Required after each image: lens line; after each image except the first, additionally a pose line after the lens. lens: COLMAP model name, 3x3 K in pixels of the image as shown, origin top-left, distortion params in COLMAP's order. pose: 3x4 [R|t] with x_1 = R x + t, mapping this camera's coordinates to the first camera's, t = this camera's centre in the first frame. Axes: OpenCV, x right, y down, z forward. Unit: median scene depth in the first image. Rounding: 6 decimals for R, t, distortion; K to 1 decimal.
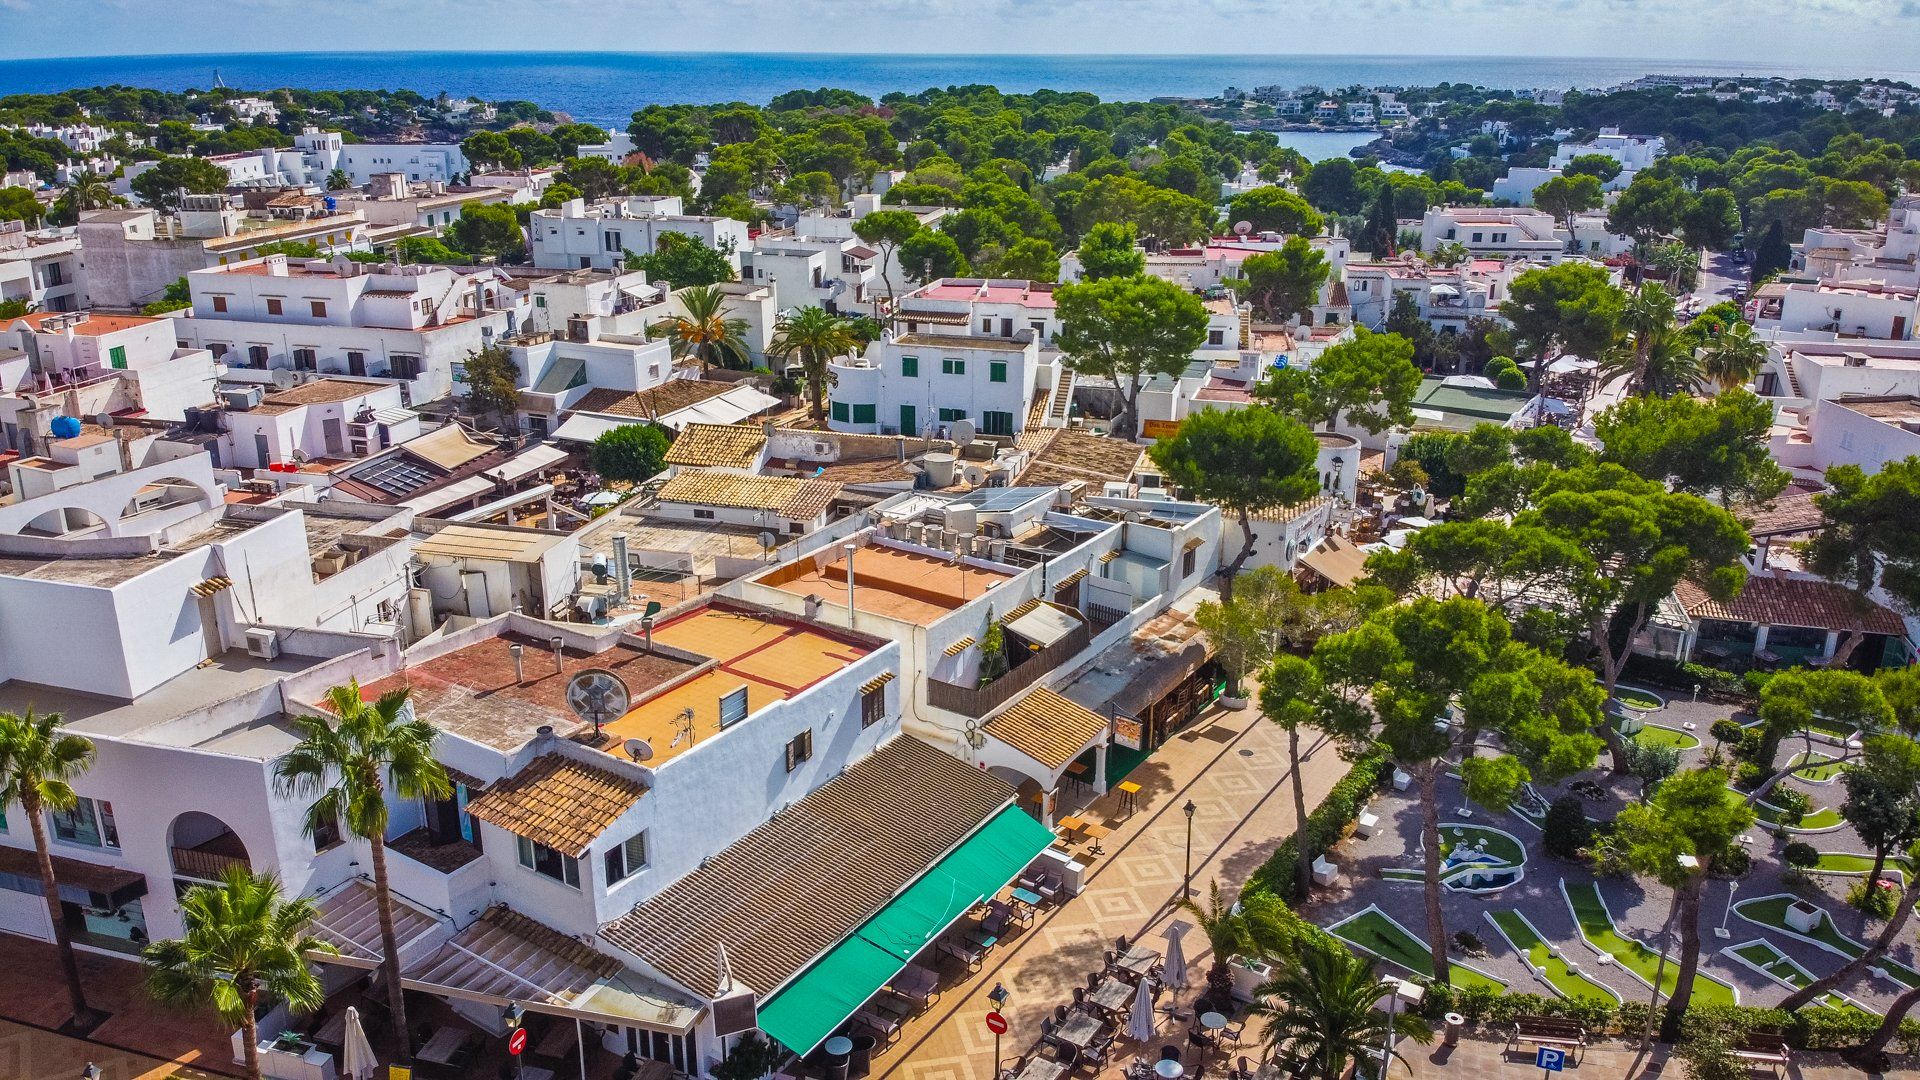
lens RADIAL K [[1519.4, 0, 978.5], [0, 1519.4, 614.5], [0, 0, 1]] dist [0.140319, -0.283782]
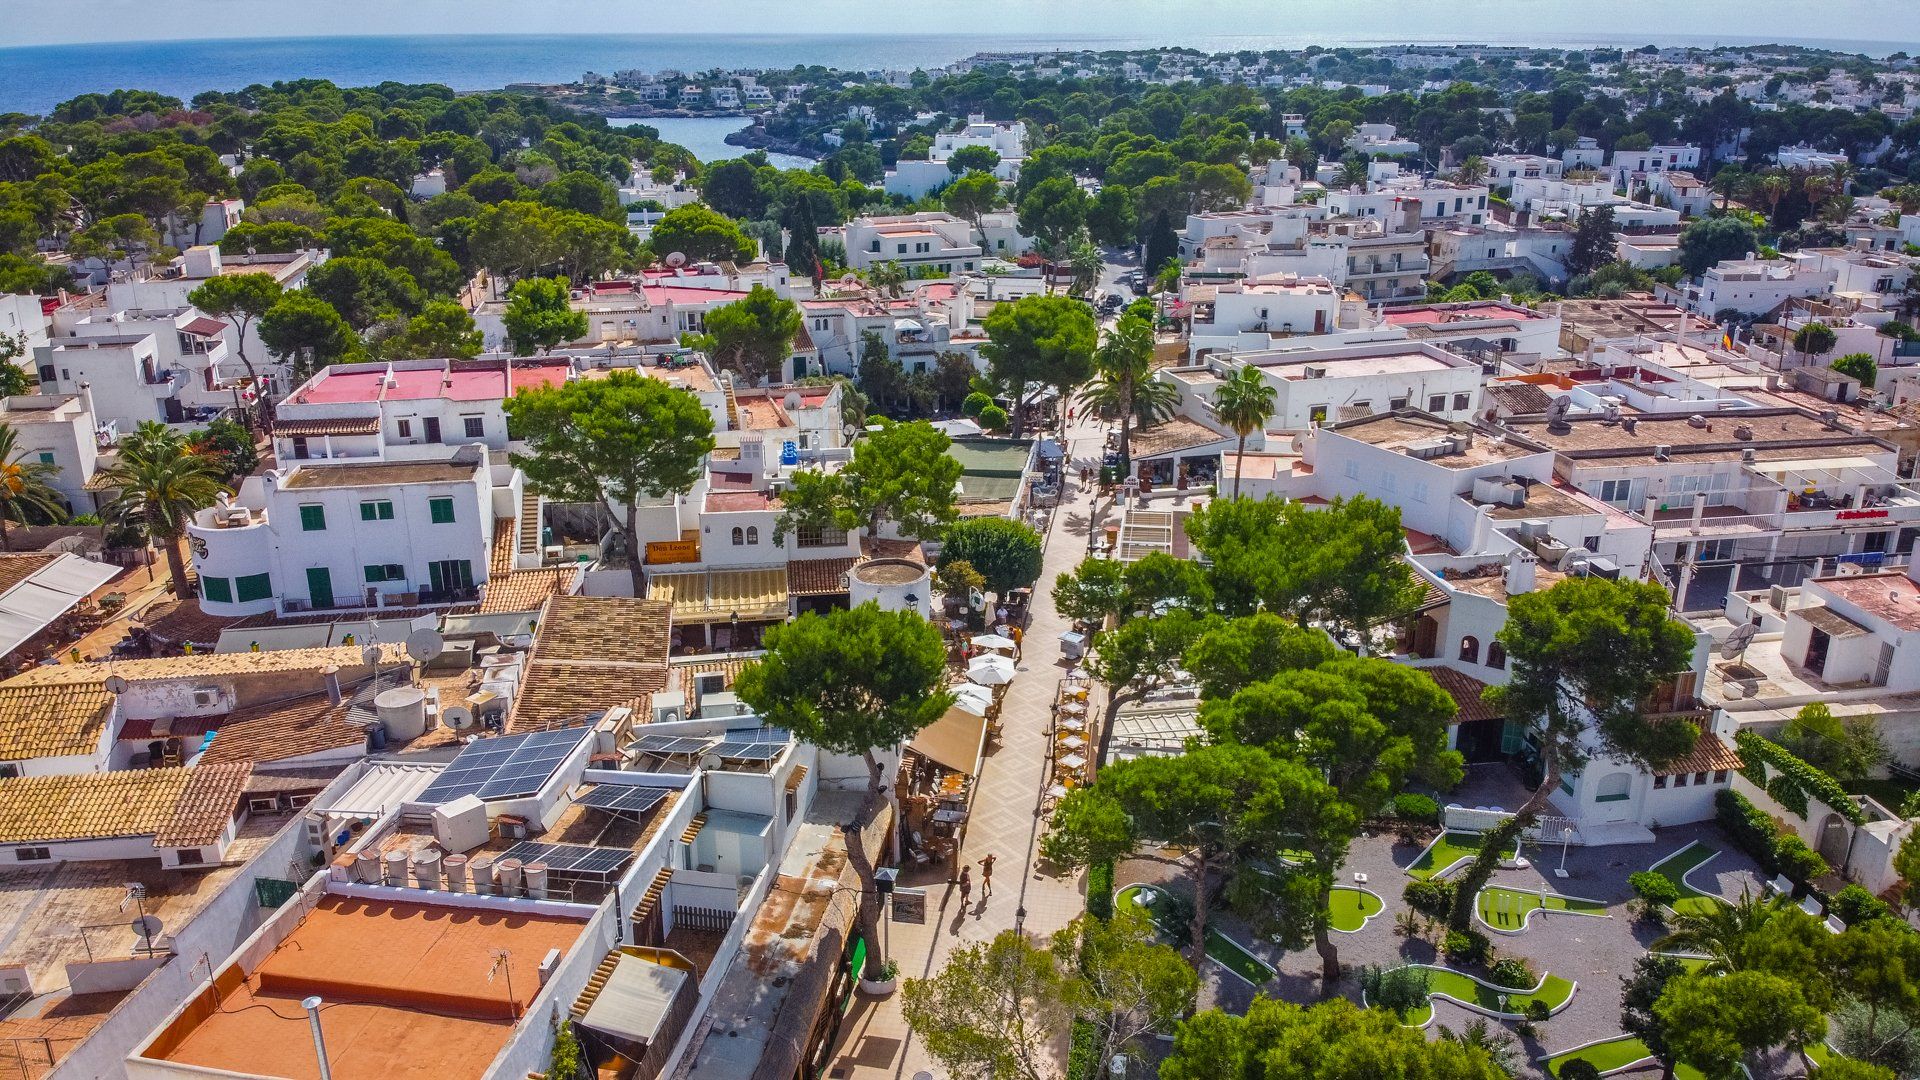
lens RADIAL K [[1519.4, 0, 978.5], [0, 1519.4, 614.5], [0, 0, 1]] dist [0.140319, -0.283782]
pose [[0.923483, -0.140588, 0.356951, -0.014245], [0.136045, 0.989976, 0.037940, -0.067967], [-0.358707, 0.013525, 0.933352, 0.129938]]
